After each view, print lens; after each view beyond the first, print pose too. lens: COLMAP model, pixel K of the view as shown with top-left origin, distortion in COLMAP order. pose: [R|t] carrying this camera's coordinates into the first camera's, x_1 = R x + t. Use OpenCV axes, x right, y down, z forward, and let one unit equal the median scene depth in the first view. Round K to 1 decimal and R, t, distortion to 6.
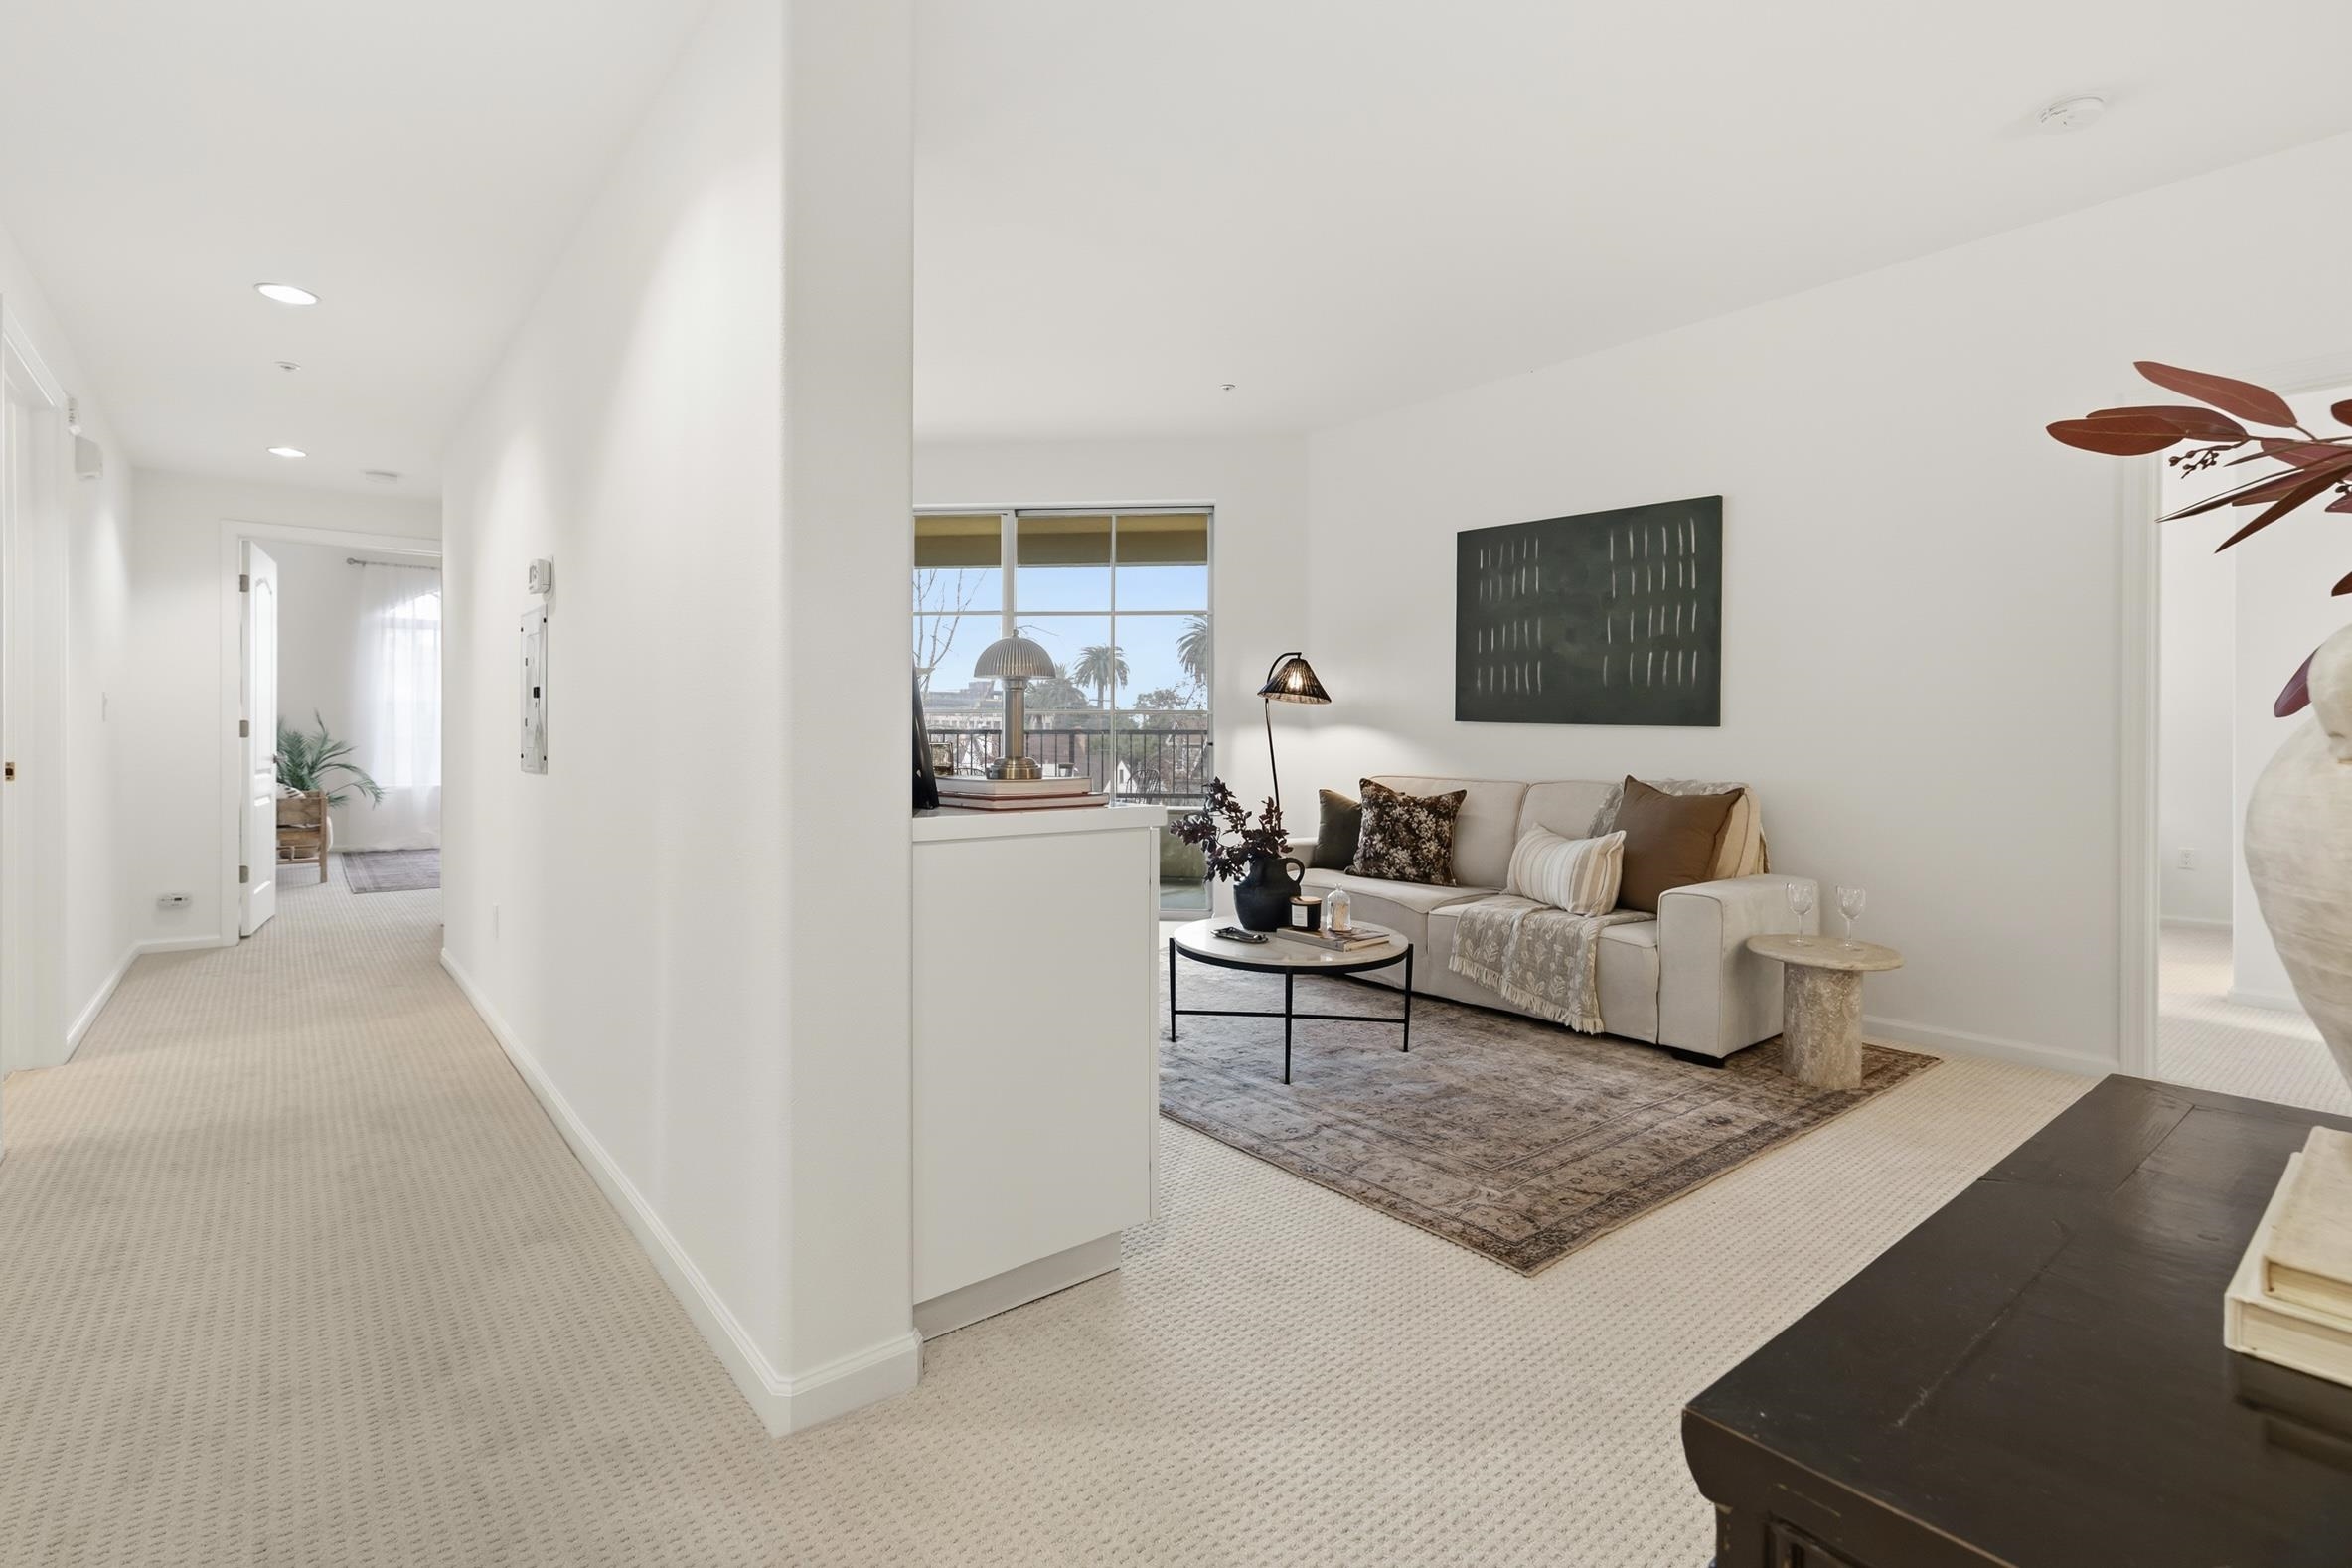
lens RADIAL K [[1068.1, 0, 1167.9], [0, 1068.1, 766.3], [0, 0, 1]] dist [-0.000332, 0.000454]
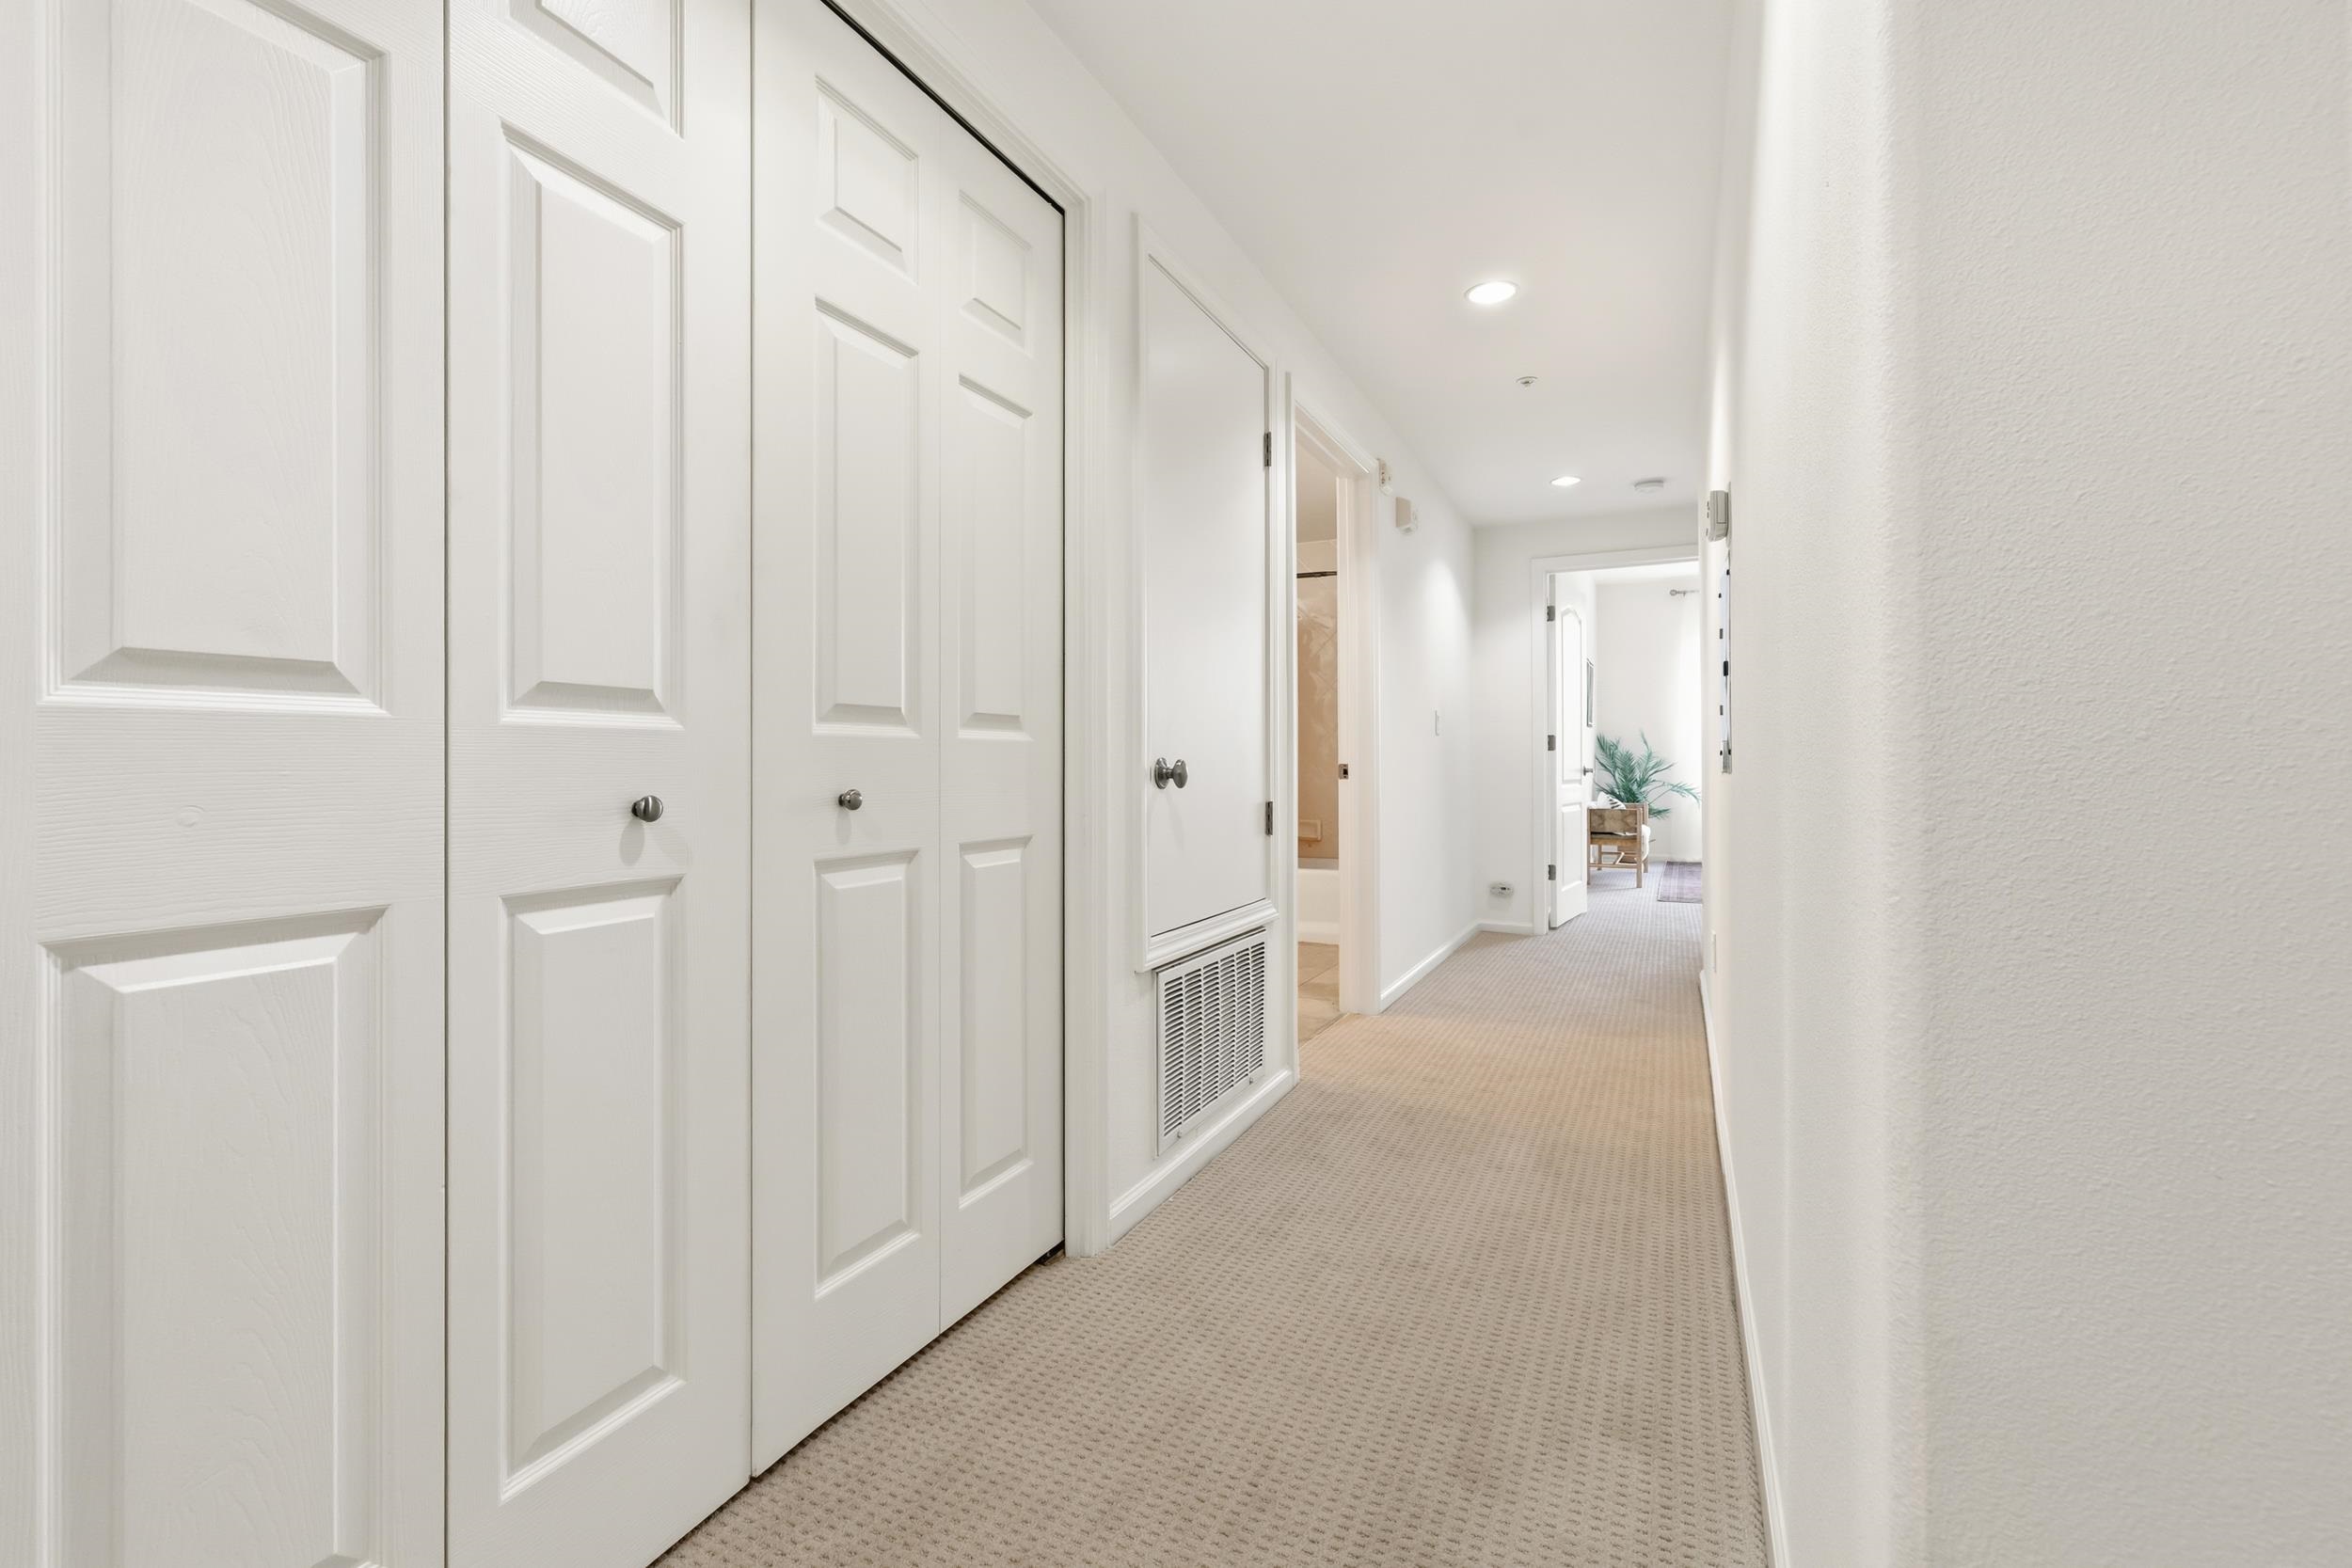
lens RADIAL K [[1020.0, 0, 1155.5], [0, 1020.0, 763.0], [0, 0, 1]] dist [-0.002227, -0.000086]
pose [[0.395586, -0.005823, -0.918411, -0.041204], [-0.019345, 0.999705, -0.014671, 0.009386], [0.918225, 0.023570, 0.395356, 0.183509]]
